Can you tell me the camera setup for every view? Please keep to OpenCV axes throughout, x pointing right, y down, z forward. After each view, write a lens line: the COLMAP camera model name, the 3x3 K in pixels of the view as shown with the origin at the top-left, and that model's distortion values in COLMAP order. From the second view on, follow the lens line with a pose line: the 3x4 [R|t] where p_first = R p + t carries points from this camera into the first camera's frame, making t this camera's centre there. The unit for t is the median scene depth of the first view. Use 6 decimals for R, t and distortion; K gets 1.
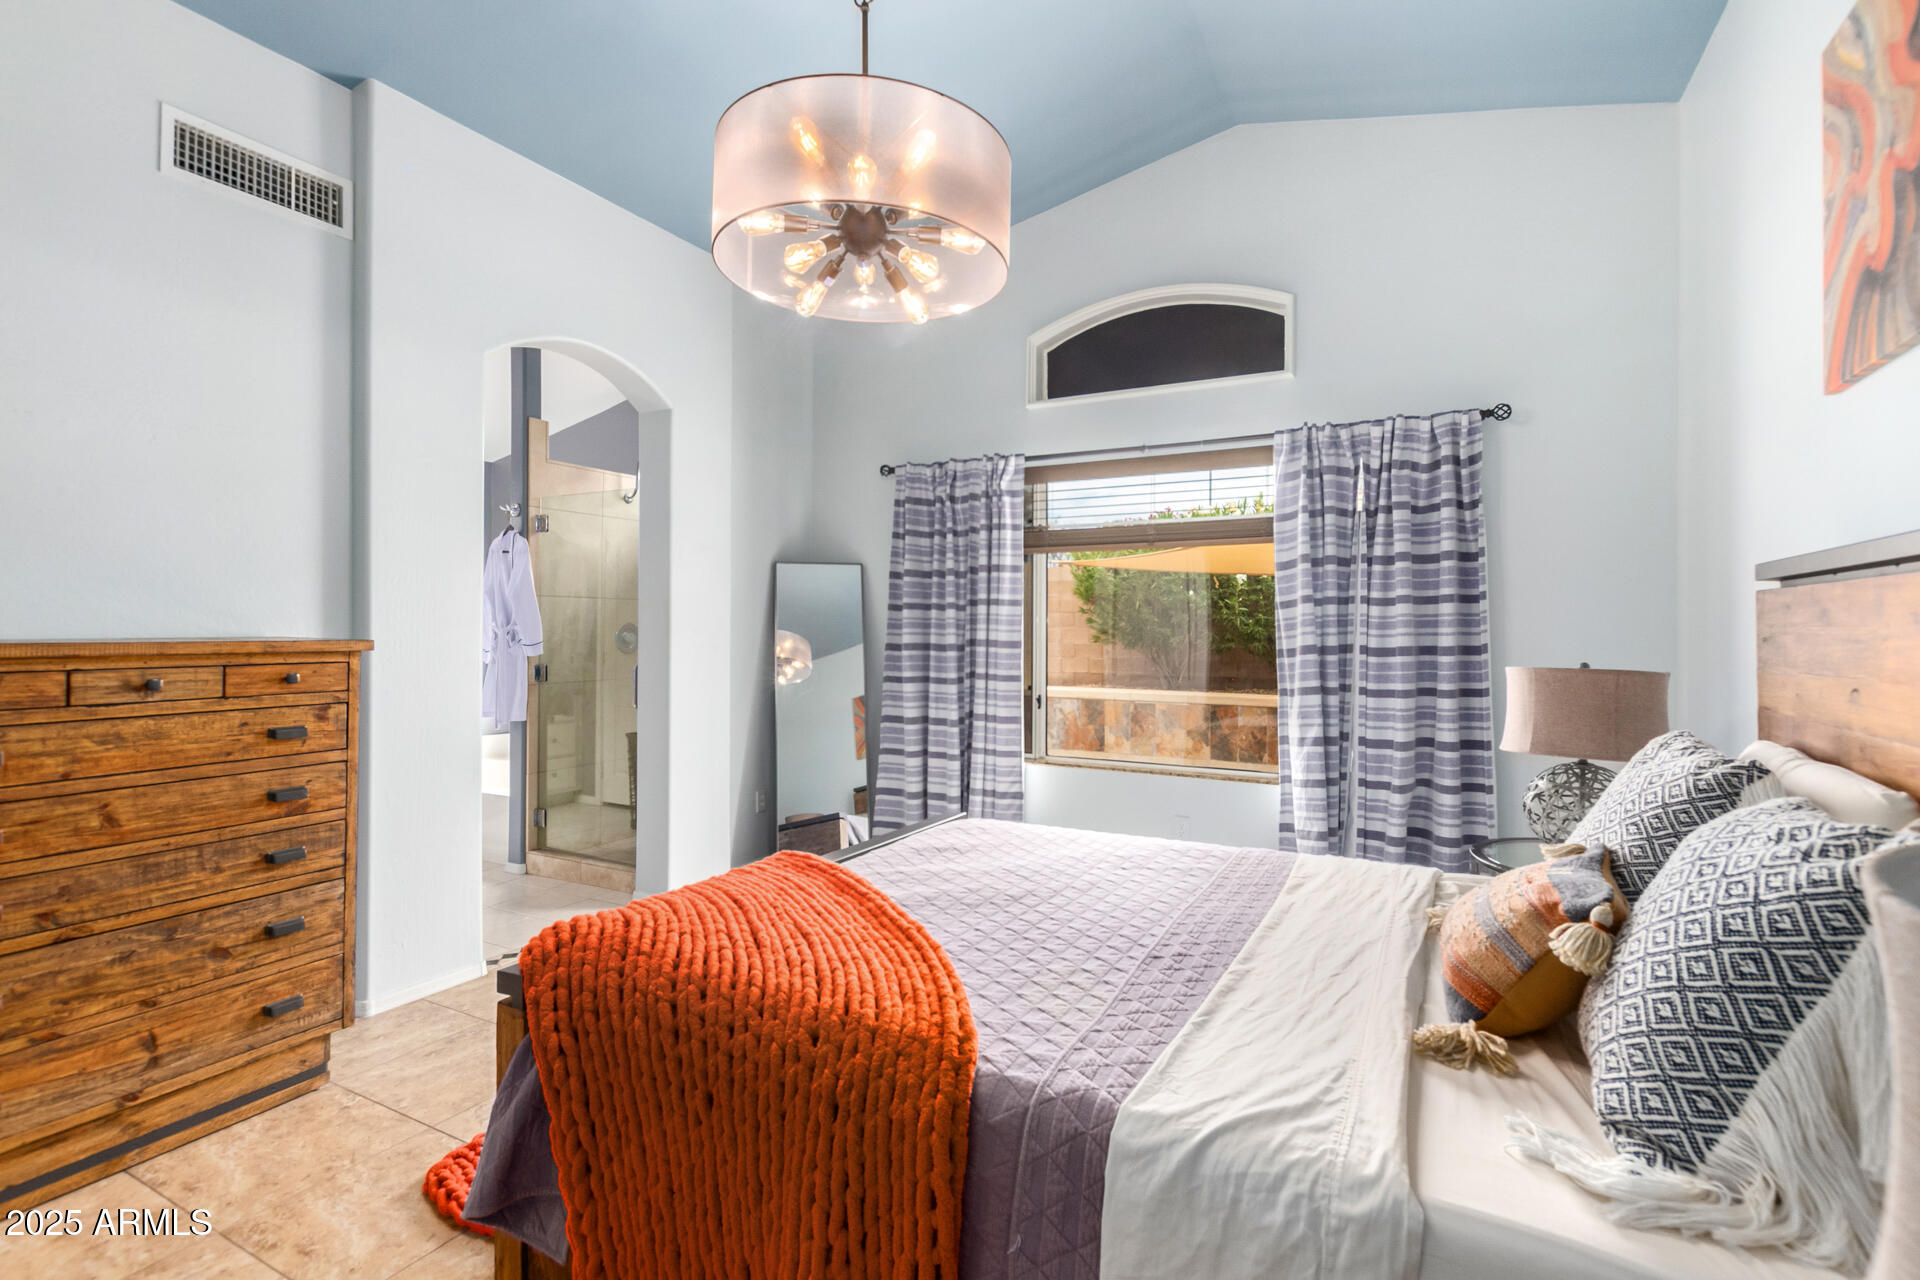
lens RADIAL K [[891.3, 0, 961.8], [0, 891.3, 632.3], [0, 0, 1]] dist [-0.000630, -0.000512]
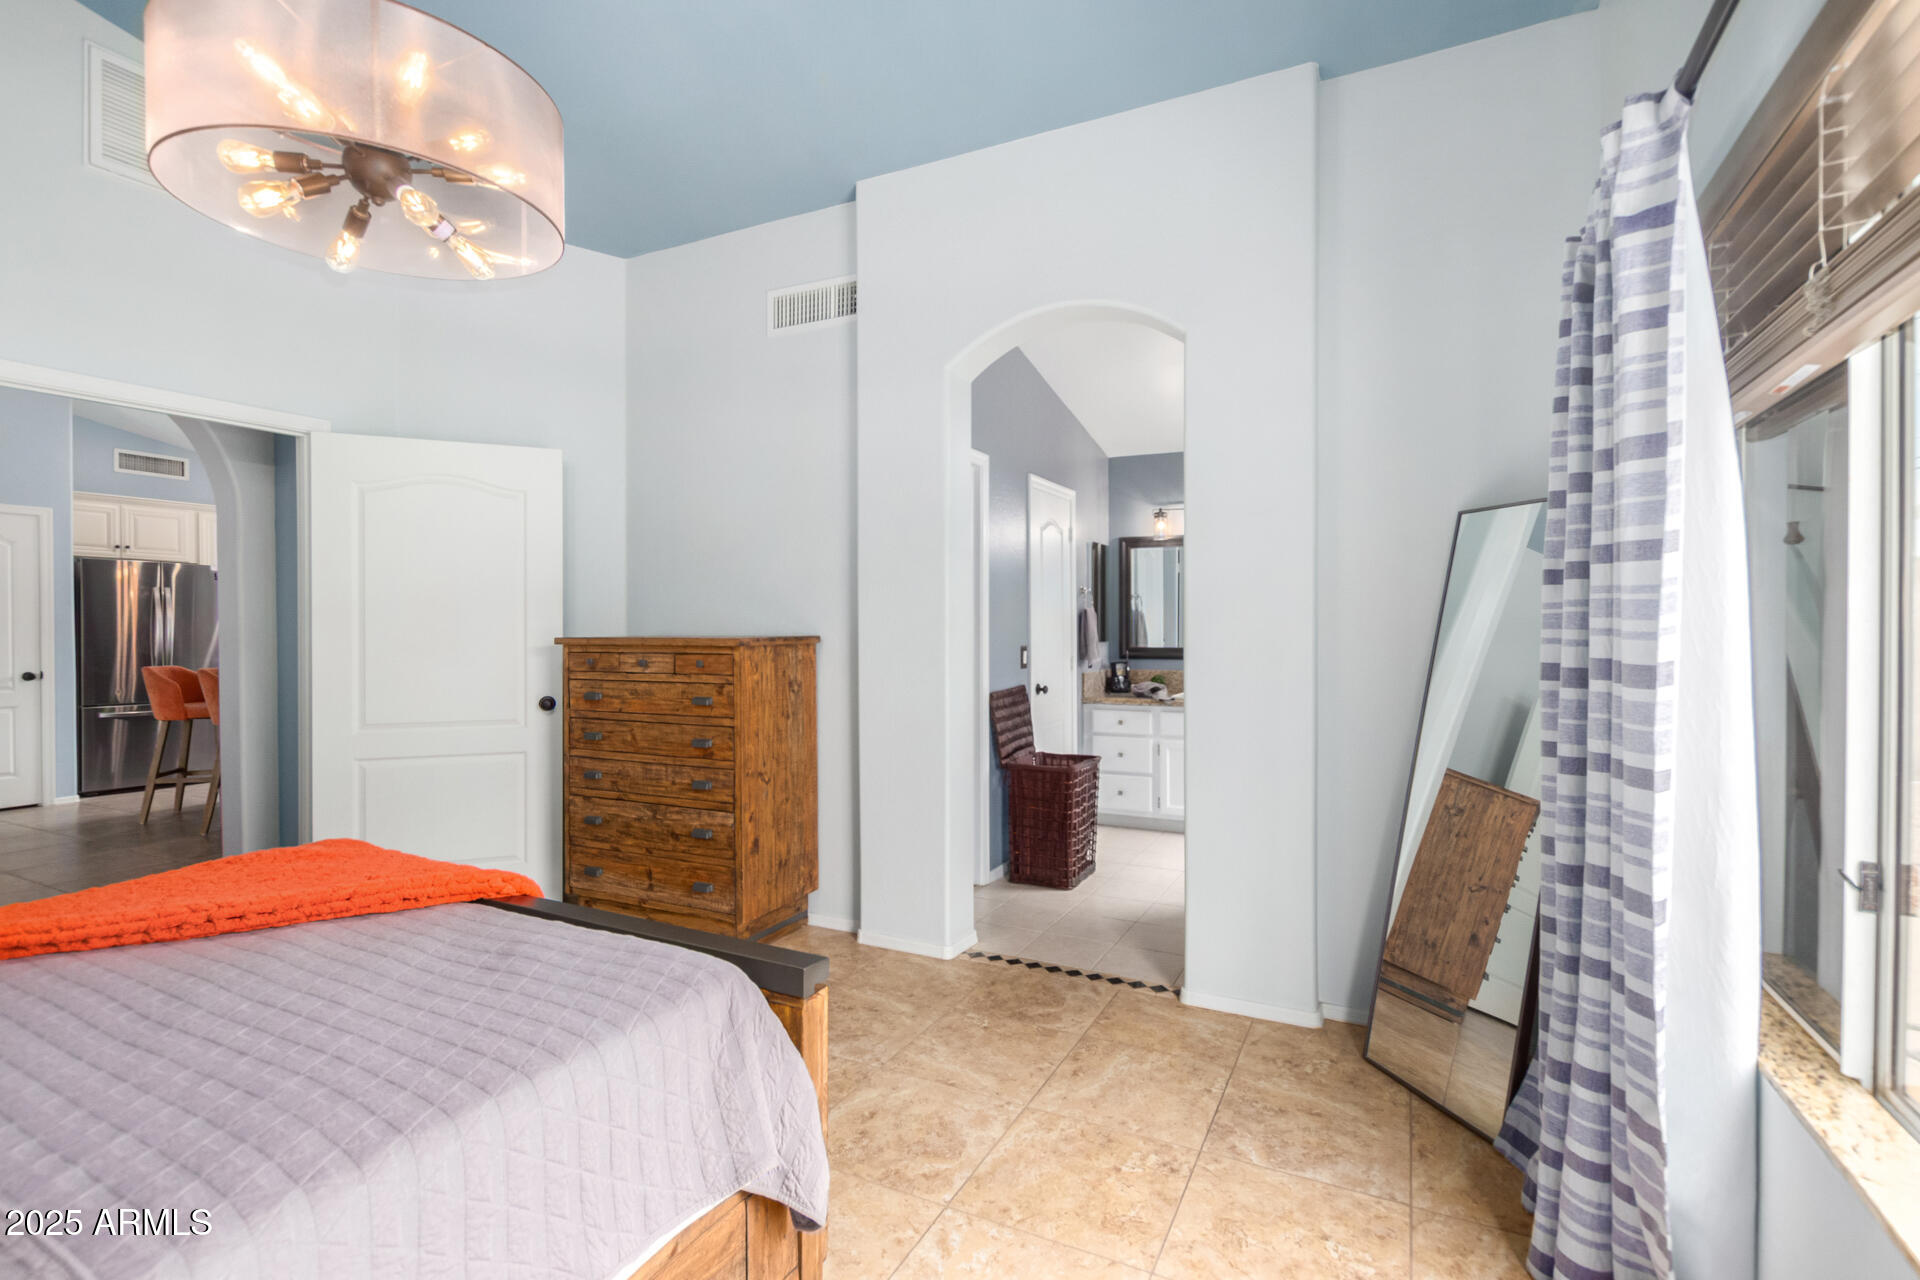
lens RADIAL K [[891.3, 0, 961.2], [0, 891.3, 636.0], [0, 0, 1]] dist [-0.000630, -0.000512]
pose [[0.032031, 0.003562, -0.999481, 0.730010], [-0.003690, 0.999987, 0.003445, -0.000525], [0.999480, 0.003578, 0.032043, 1.404531]]
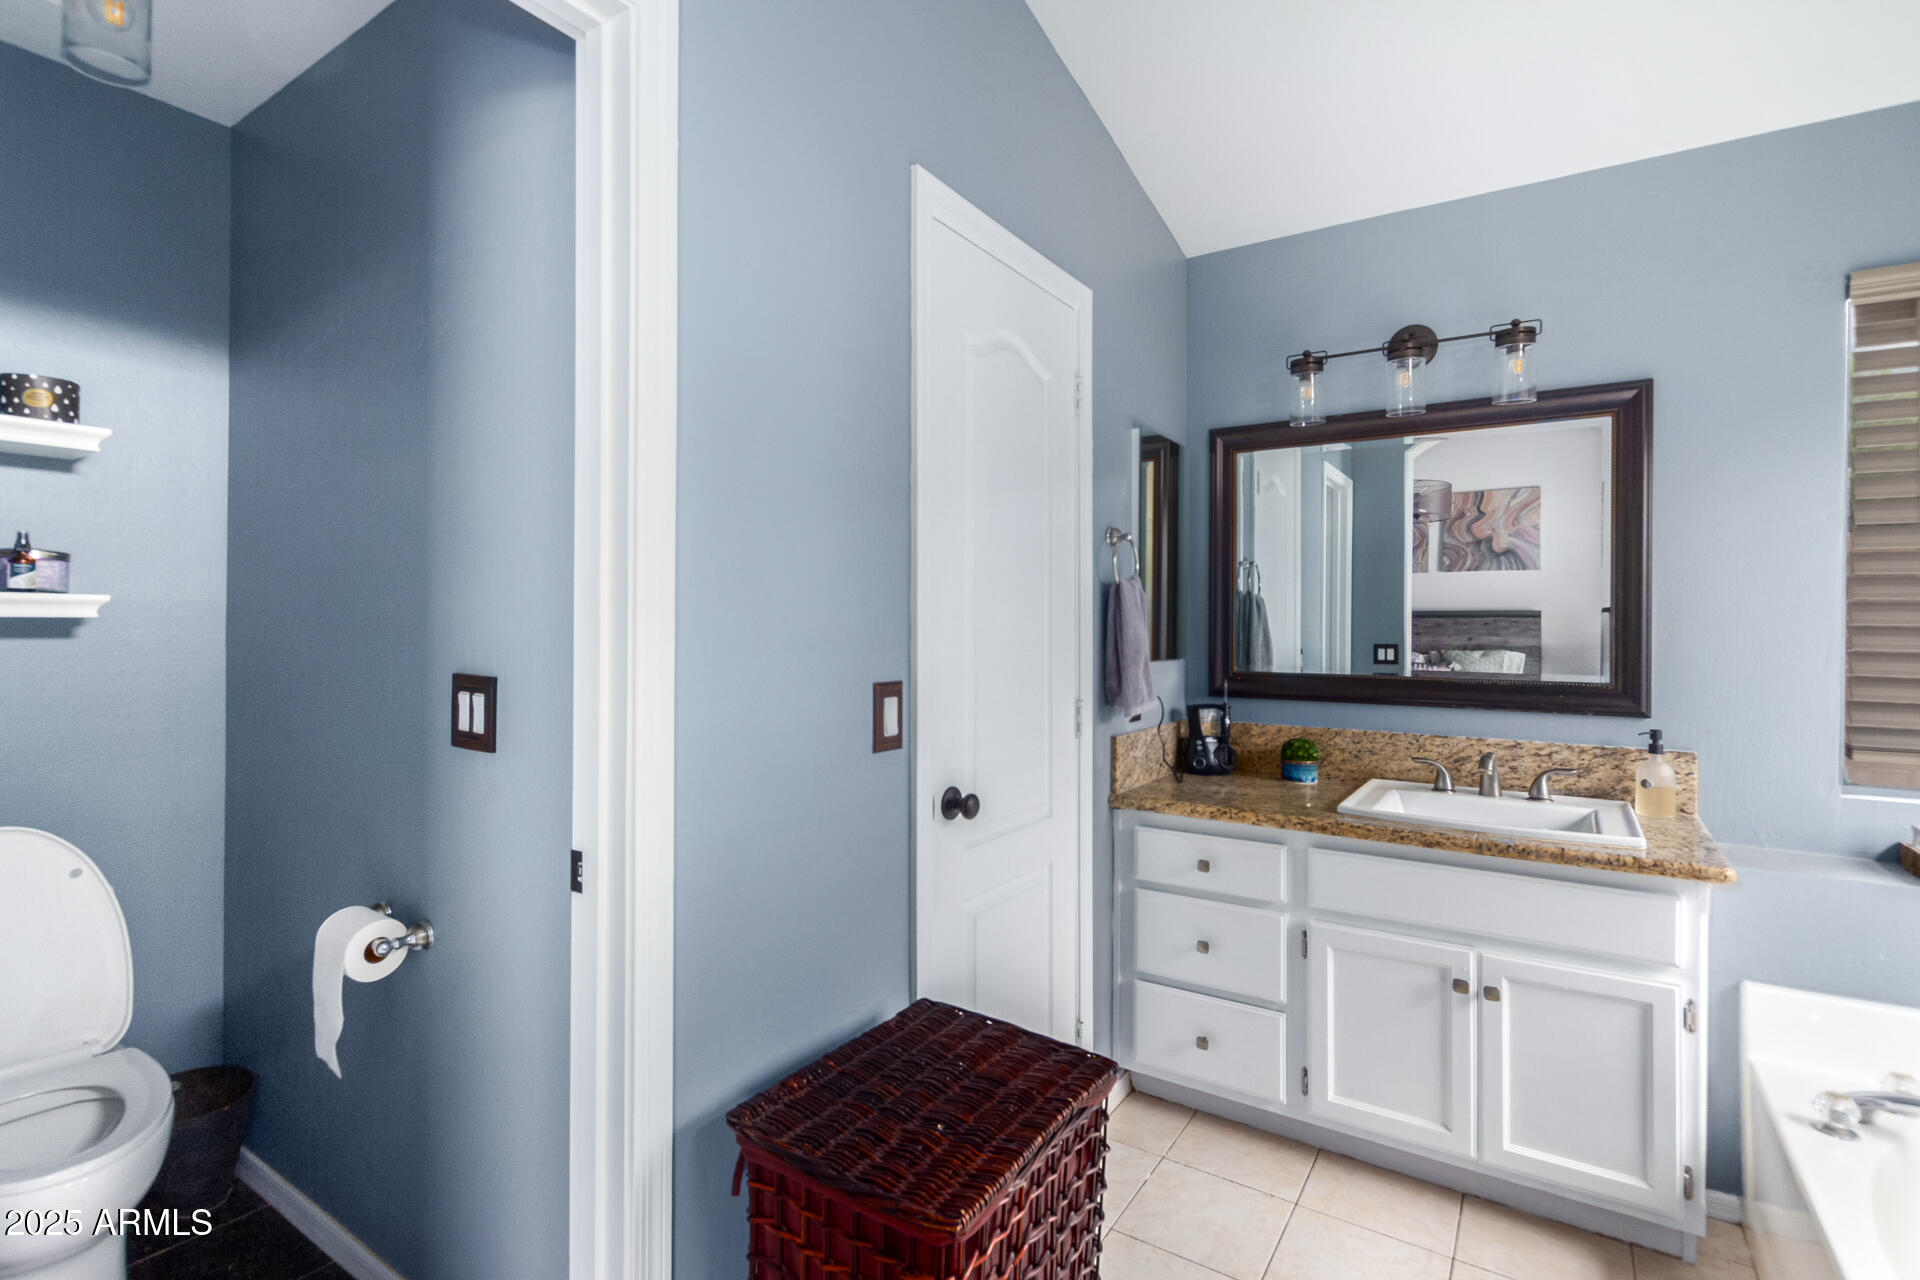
lens RADIAL K [[891.3, 0, 960.2], [0, 891.3, 634.6], [0, 0, 1]] dist [-0.000630, -0.000512]
pose [[-0.093840, 0.003038, -0.995583, -1.115799], [-0.005709, 0.999977, 0.003589, -0.012556], [0.995571, 0.006021, -0.093820, 1.842651]]
